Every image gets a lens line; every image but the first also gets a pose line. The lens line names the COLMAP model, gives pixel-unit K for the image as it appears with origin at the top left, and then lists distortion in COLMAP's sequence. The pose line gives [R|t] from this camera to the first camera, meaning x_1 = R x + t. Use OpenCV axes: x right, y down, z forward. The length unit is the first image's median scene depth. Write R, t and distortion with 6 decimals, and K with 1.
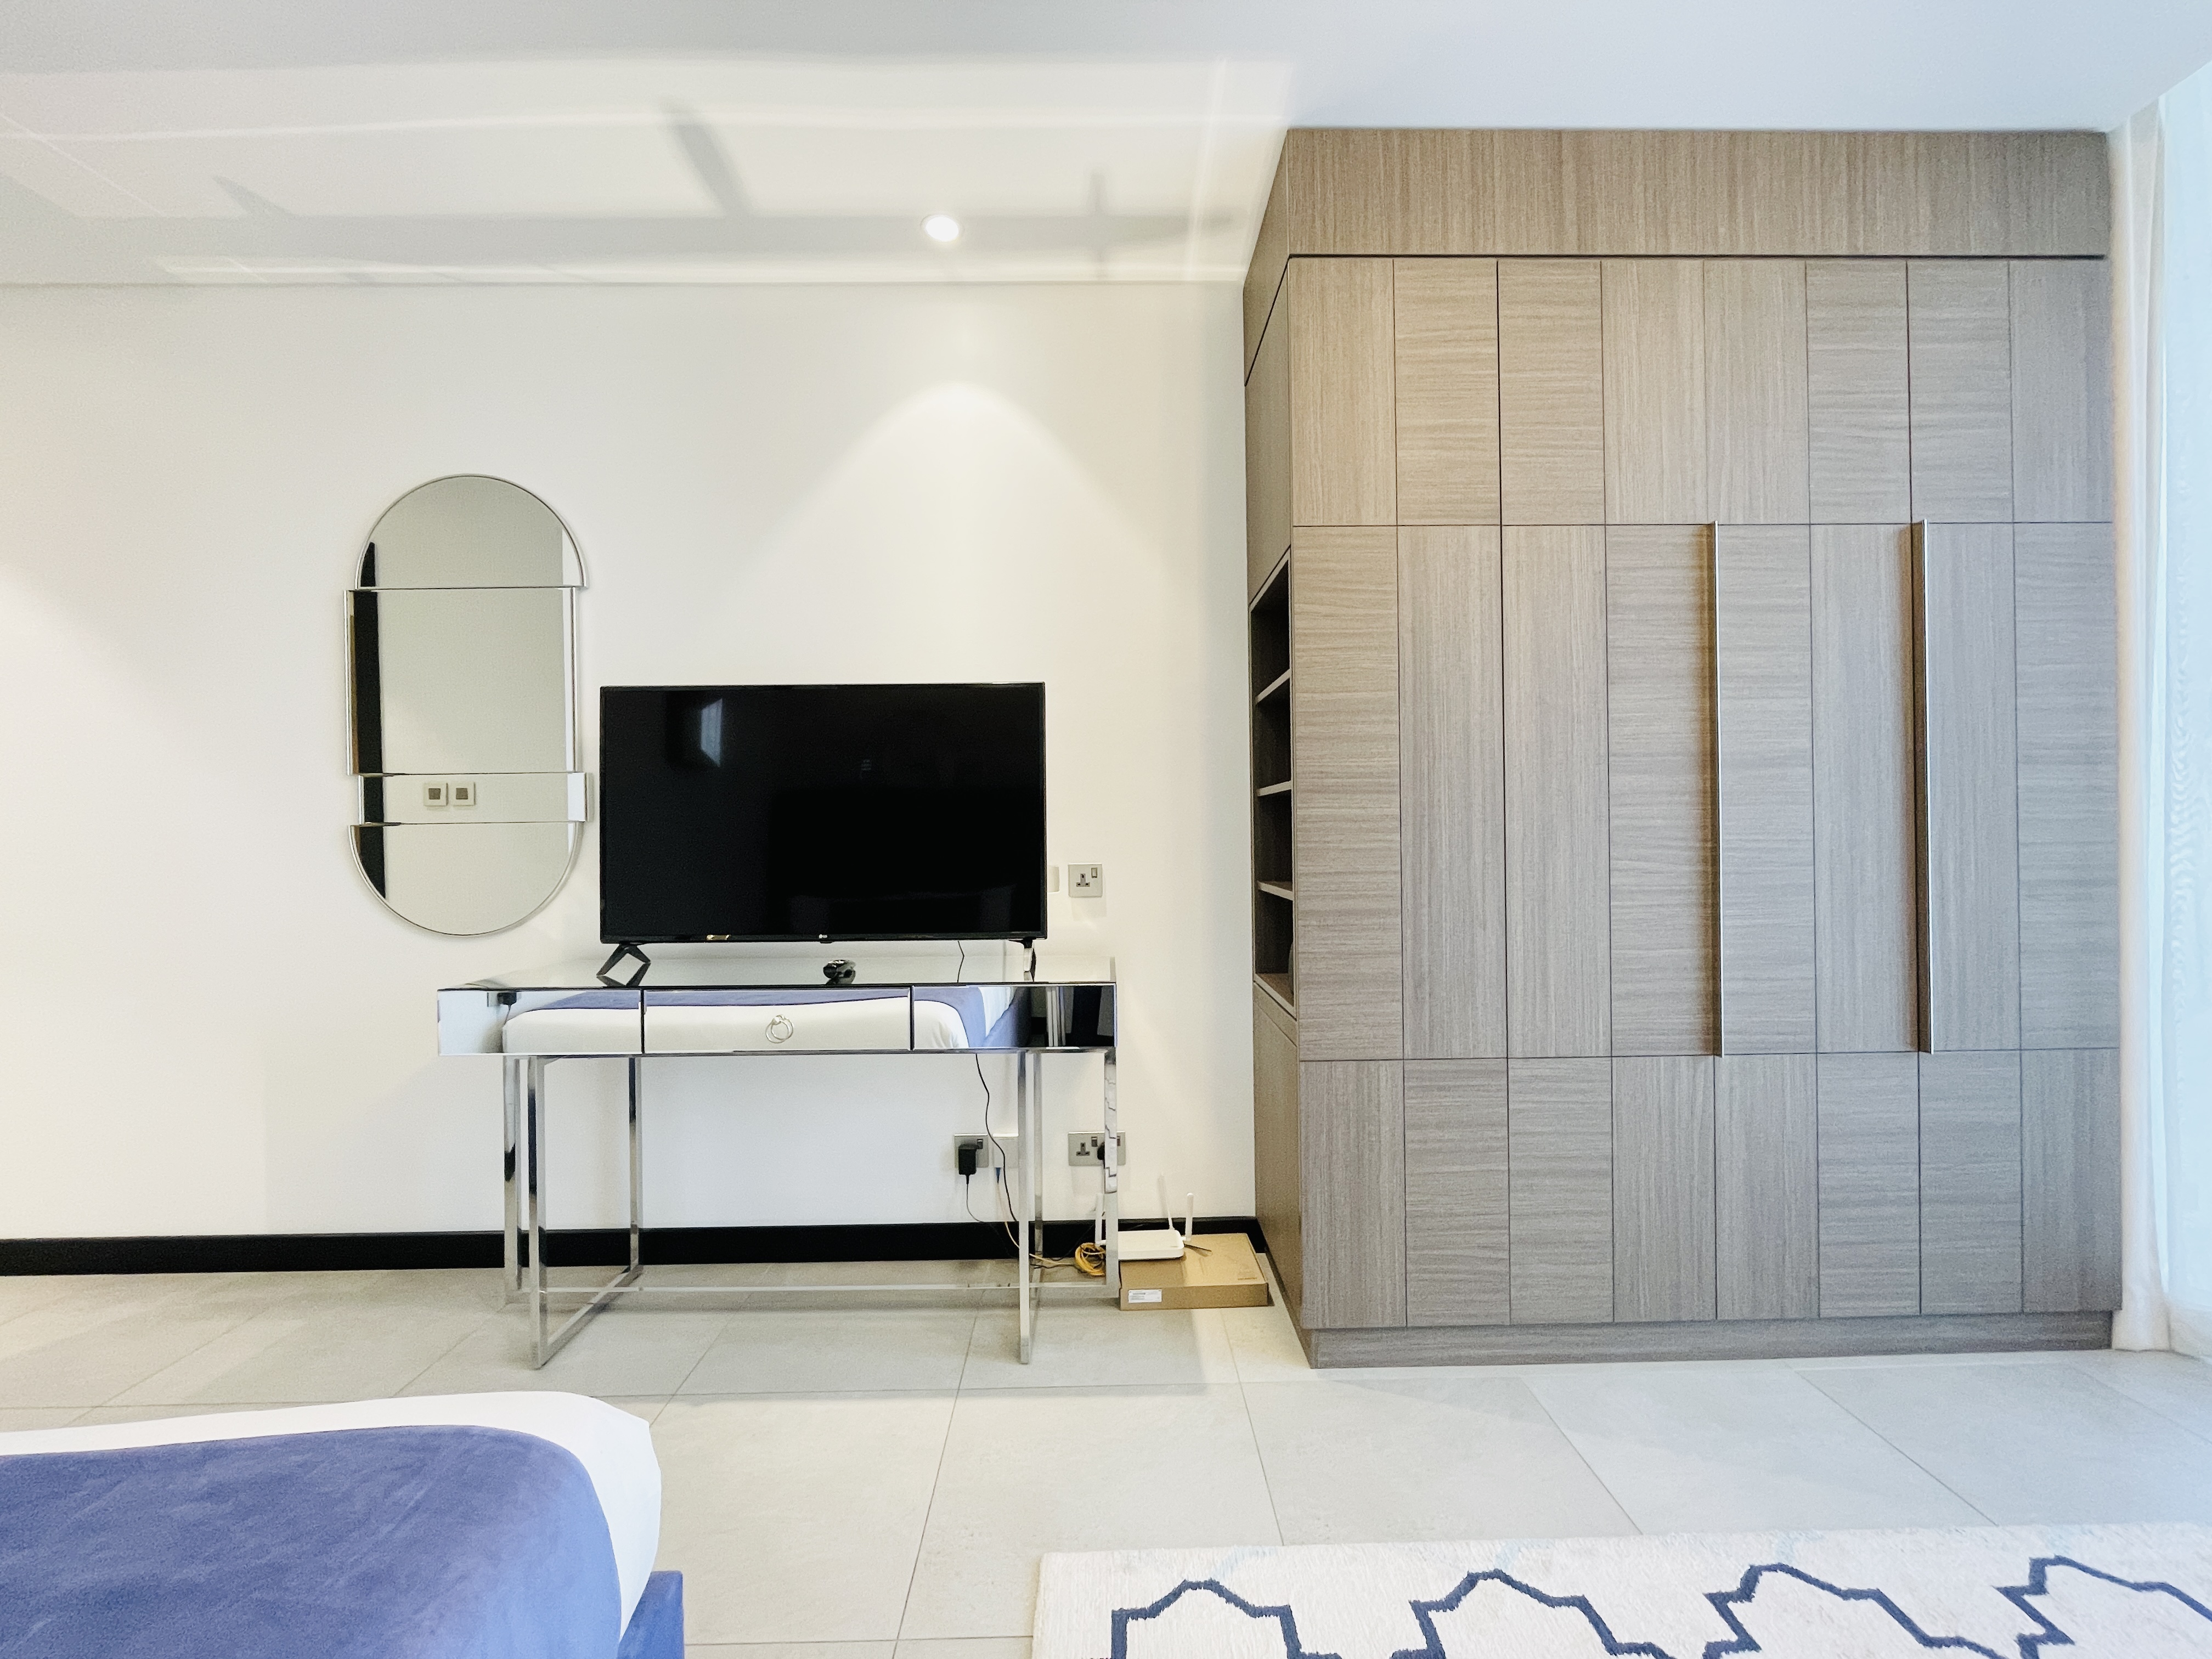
lens RADIAL K [[904.5, 0, 1104.3], [0, 904.5, 828.5], [0, 0, 1]] dist [-0.002627, -0.000324]
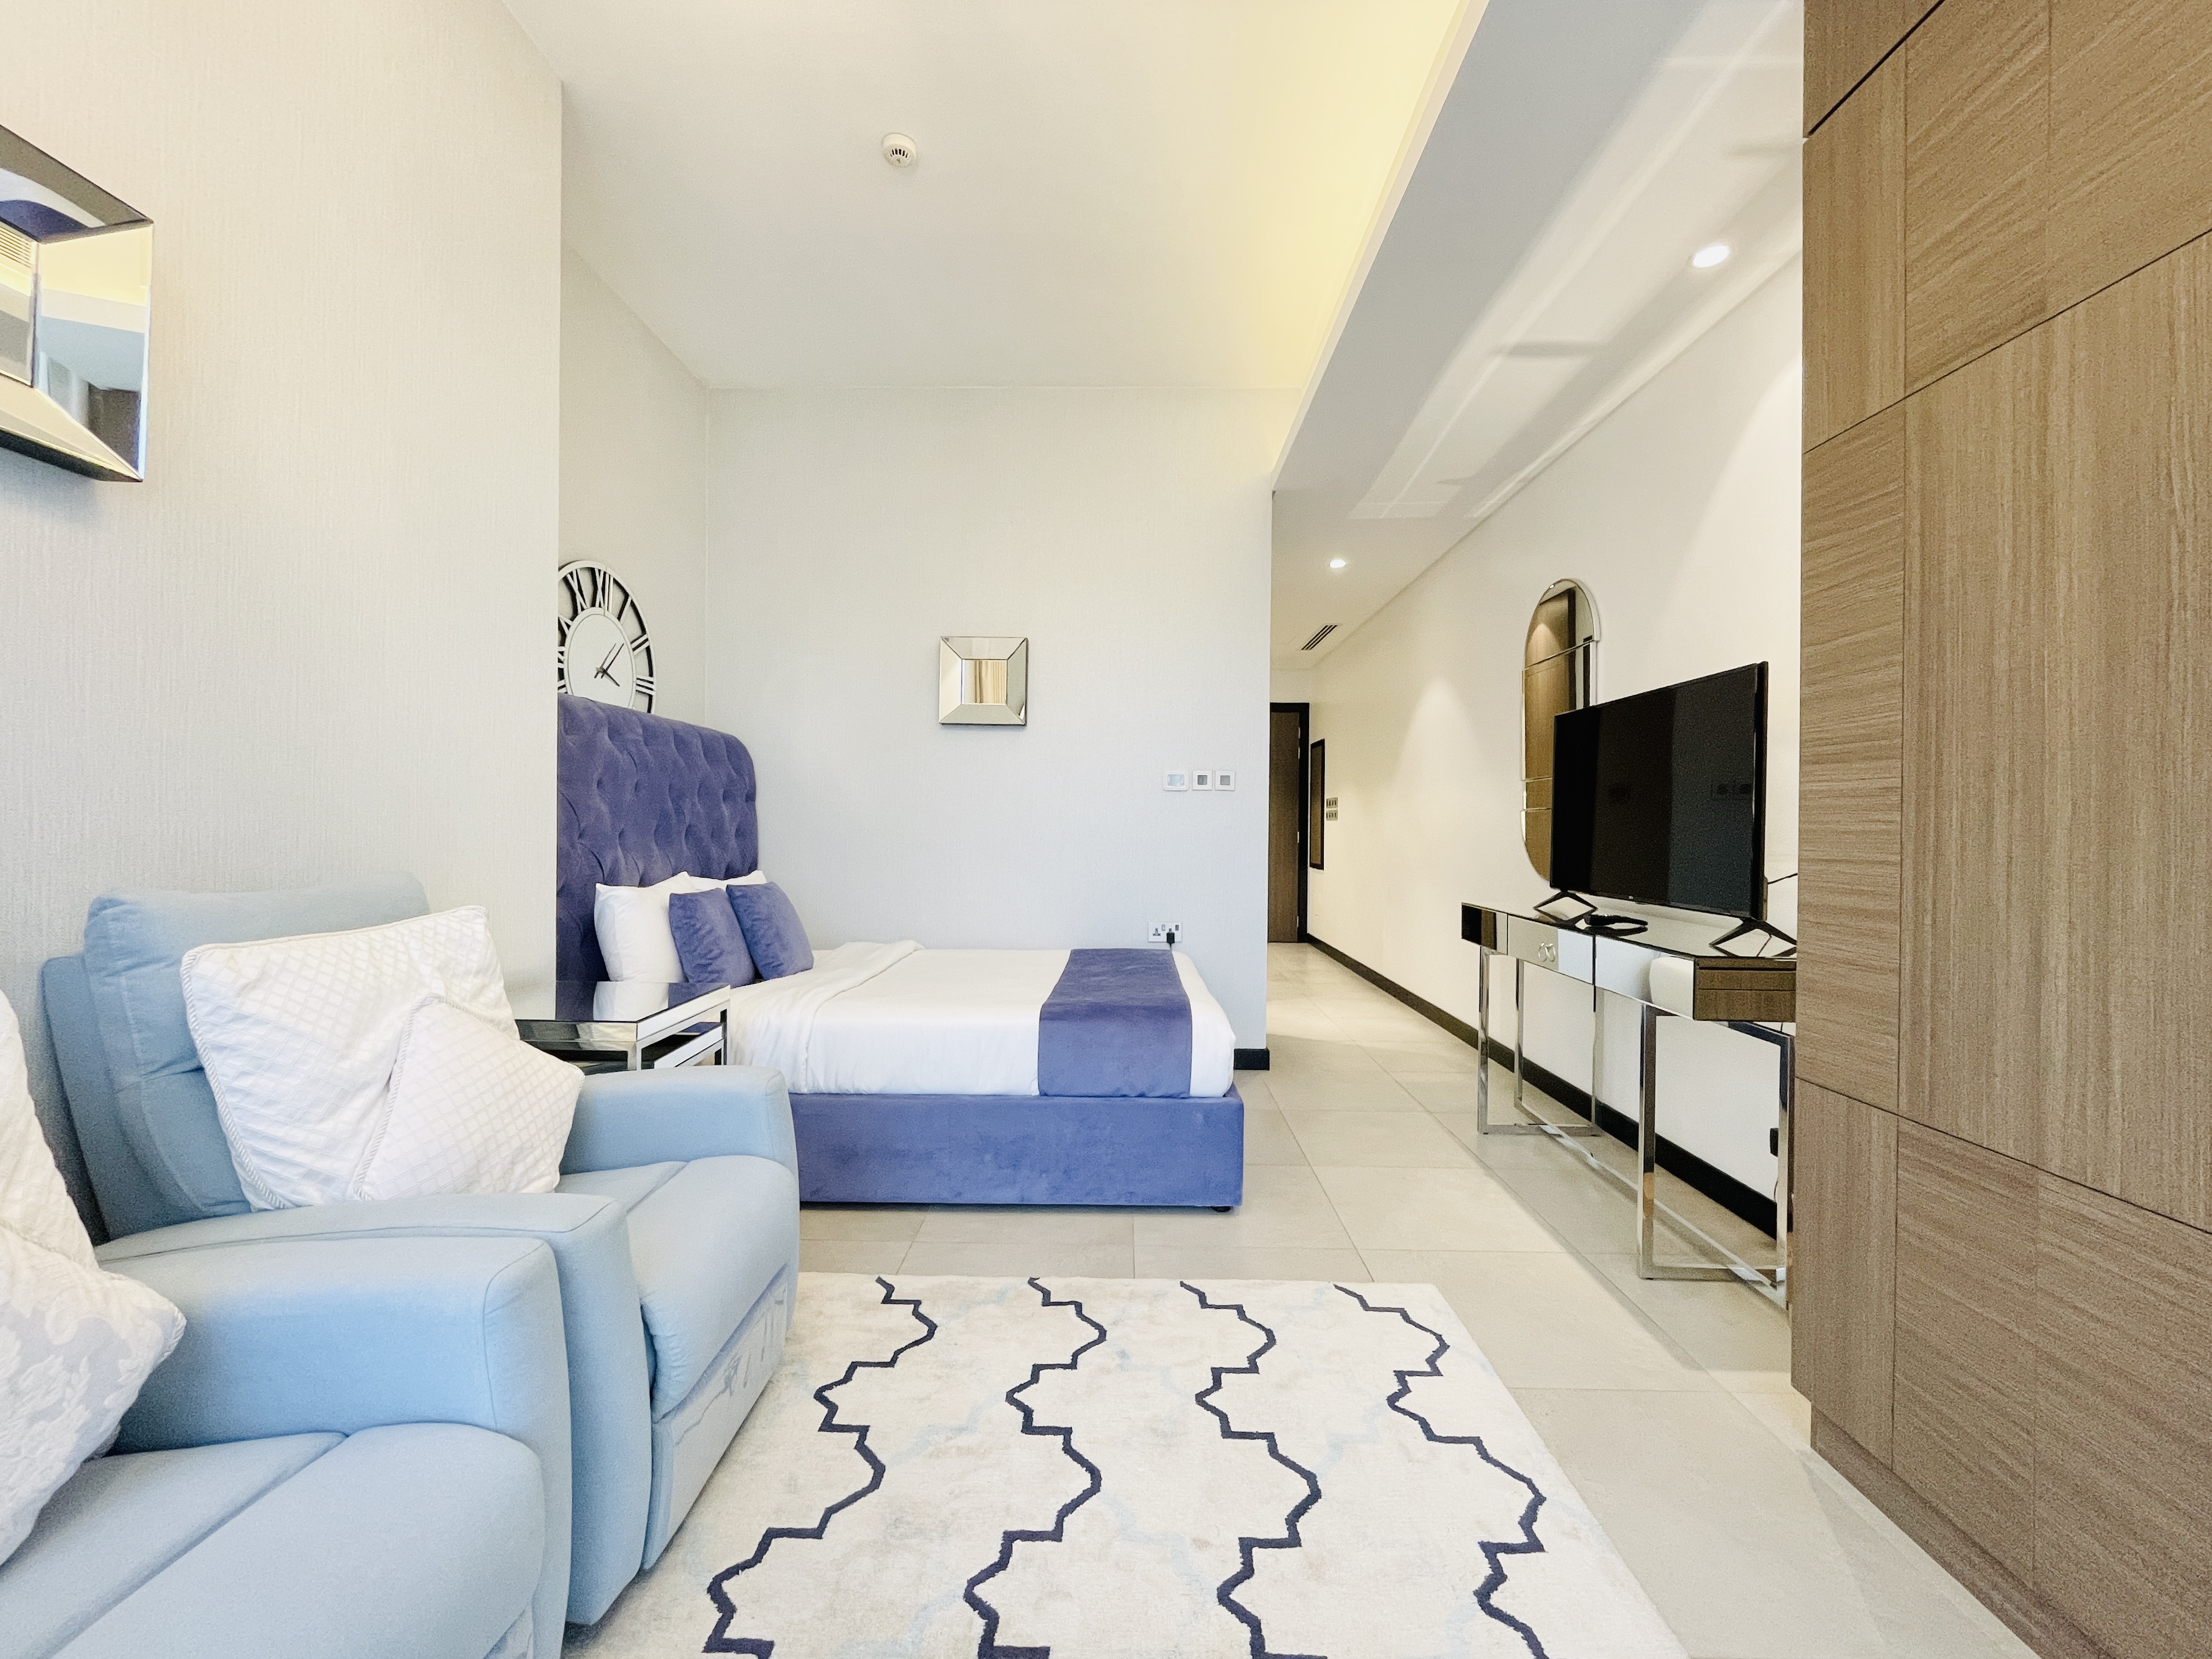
lens RADIAL K [[904.5, 0, 1112.1], [0, 904.5, 830.6], [0, 0, 1]] dist [-0.002627, -0.000324]
pose [[-0.030266, 0.017125, -0.999395, 1.089983], [-0.007690, 0.999820, 0.017365, 0.013069], [0.999512, 0.008211, -0.030129, 0.372262]]
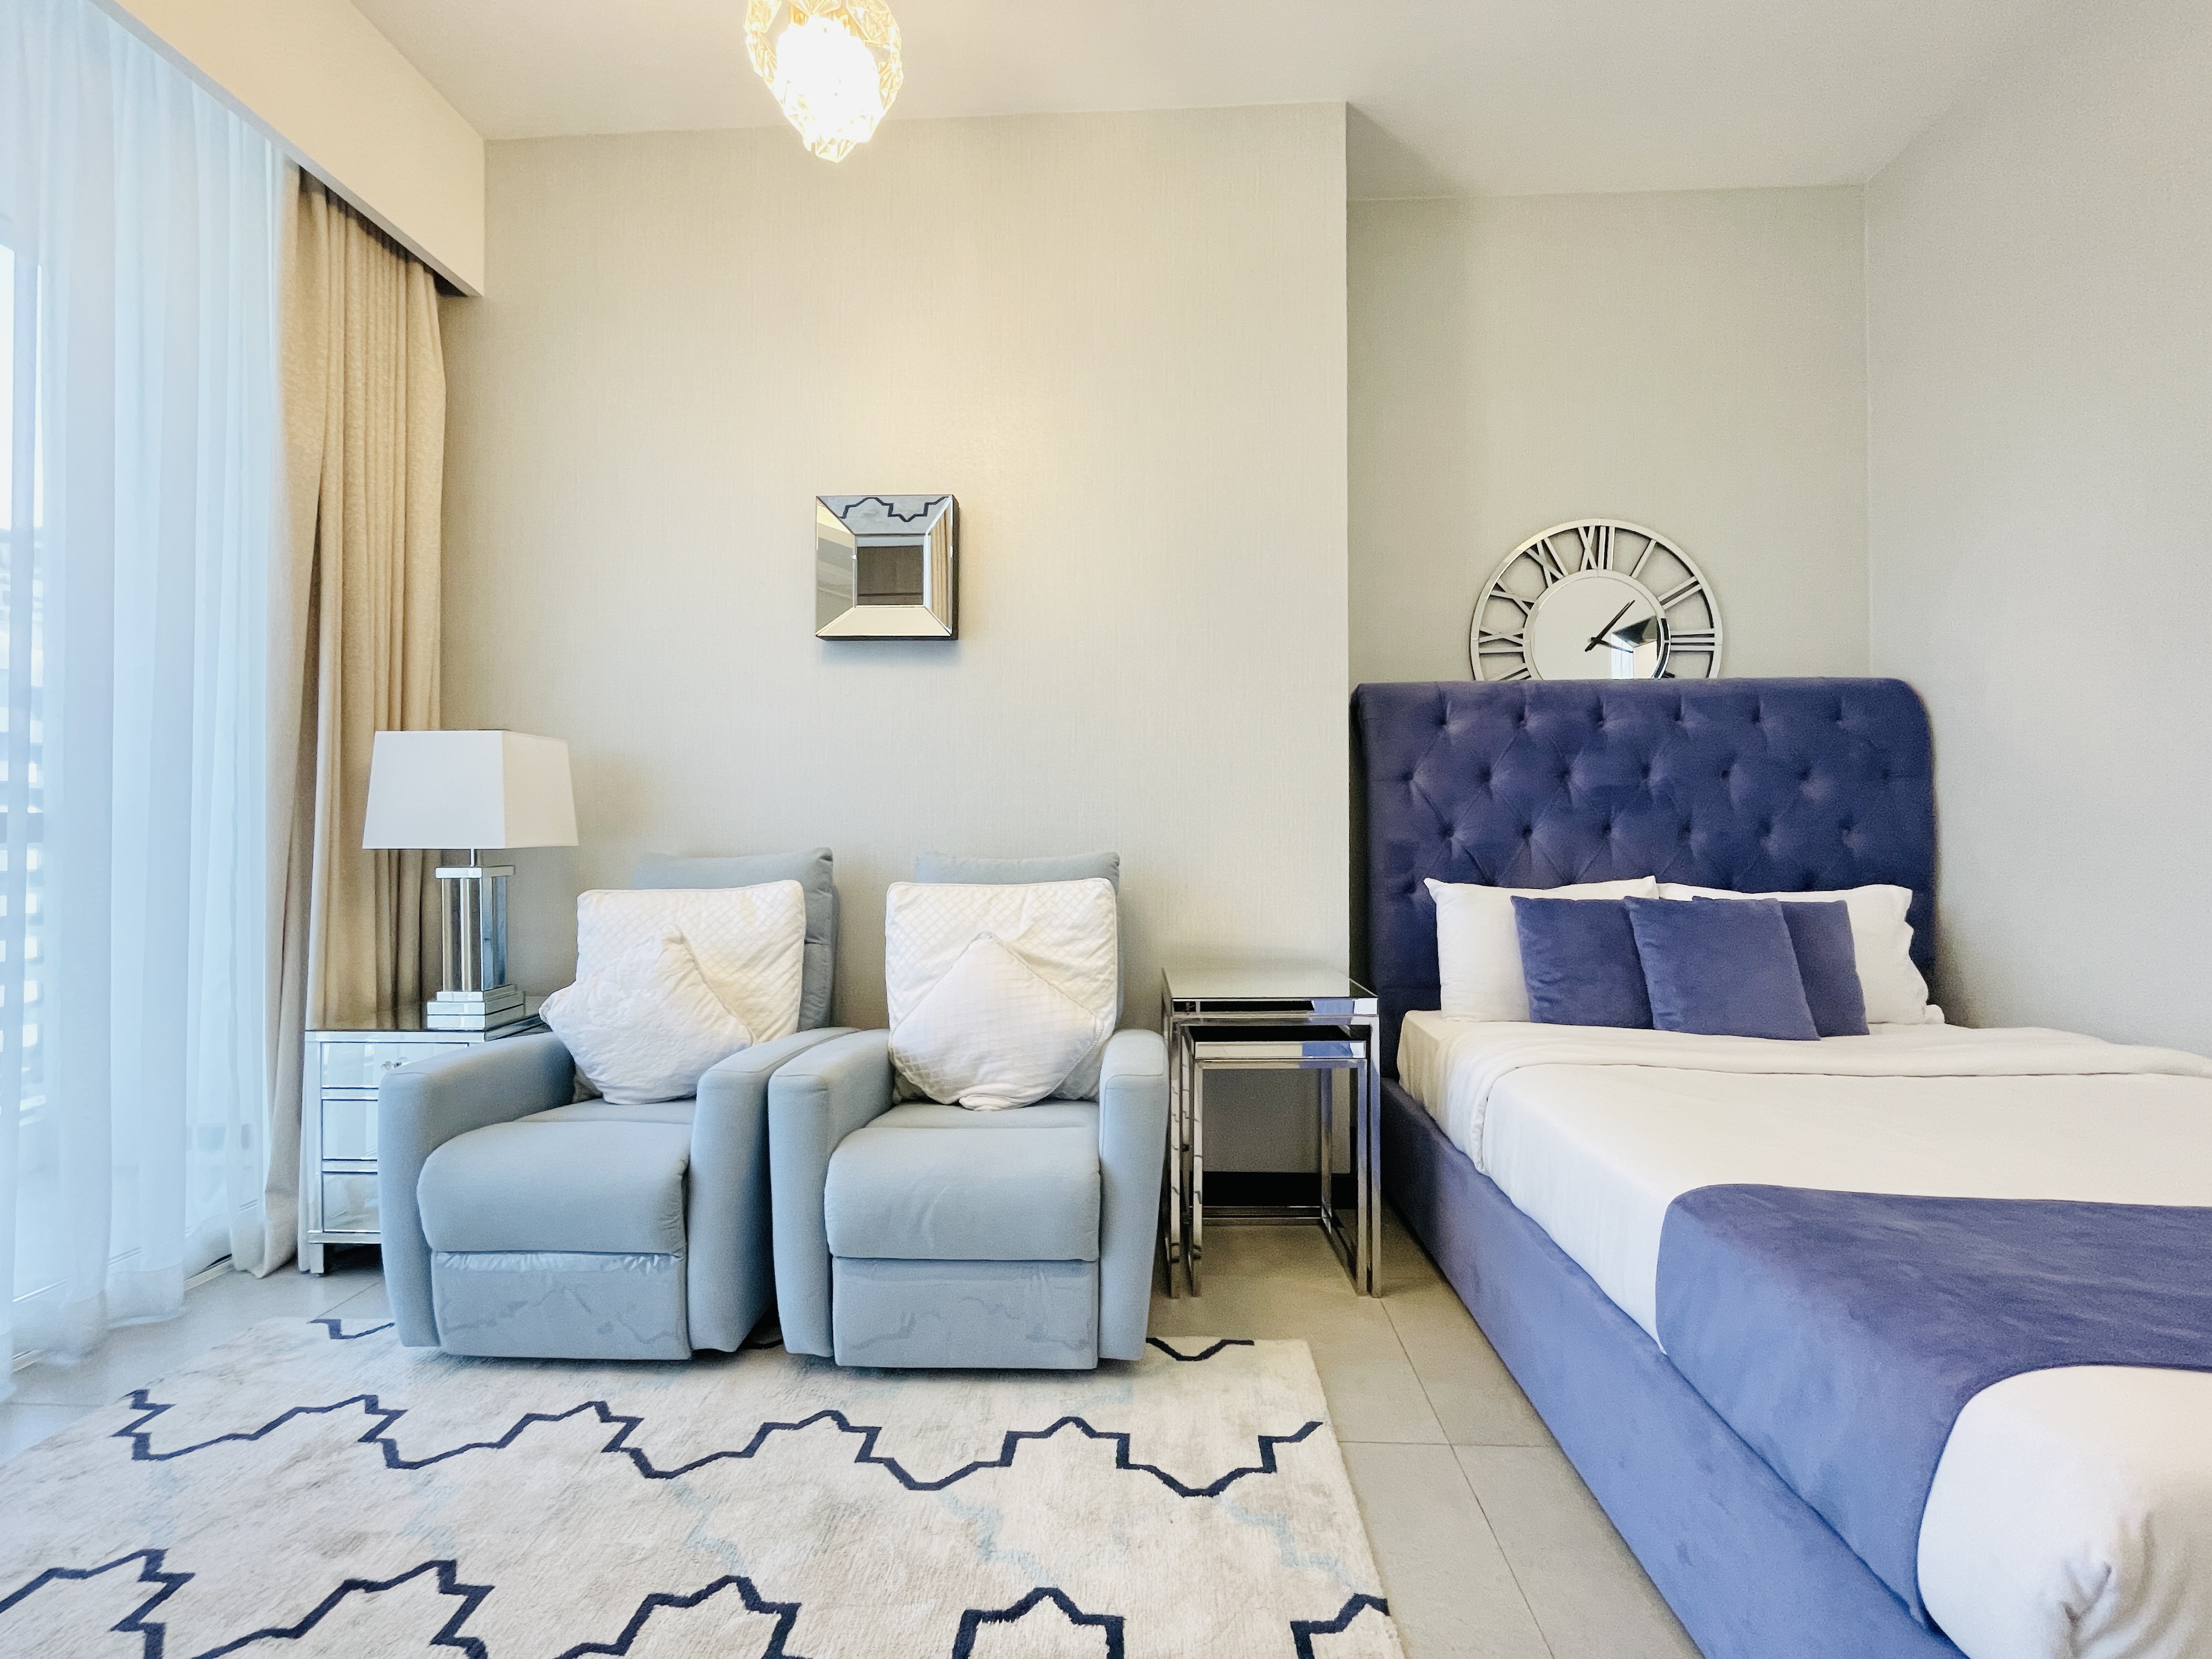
lens RADIAL K [[904.5, 0, 1112.4], [0, 904.5, 832.5], [0, 0, 1]] dist [-0.002627, -0.000324]
pose [[-0.997809, 0.016713, 0.064009, 0.097477], [0.016751, 0.999860, 0.000063, 0.049942], [-0.063999, 0.001135, -0.997949, 0.894146]]
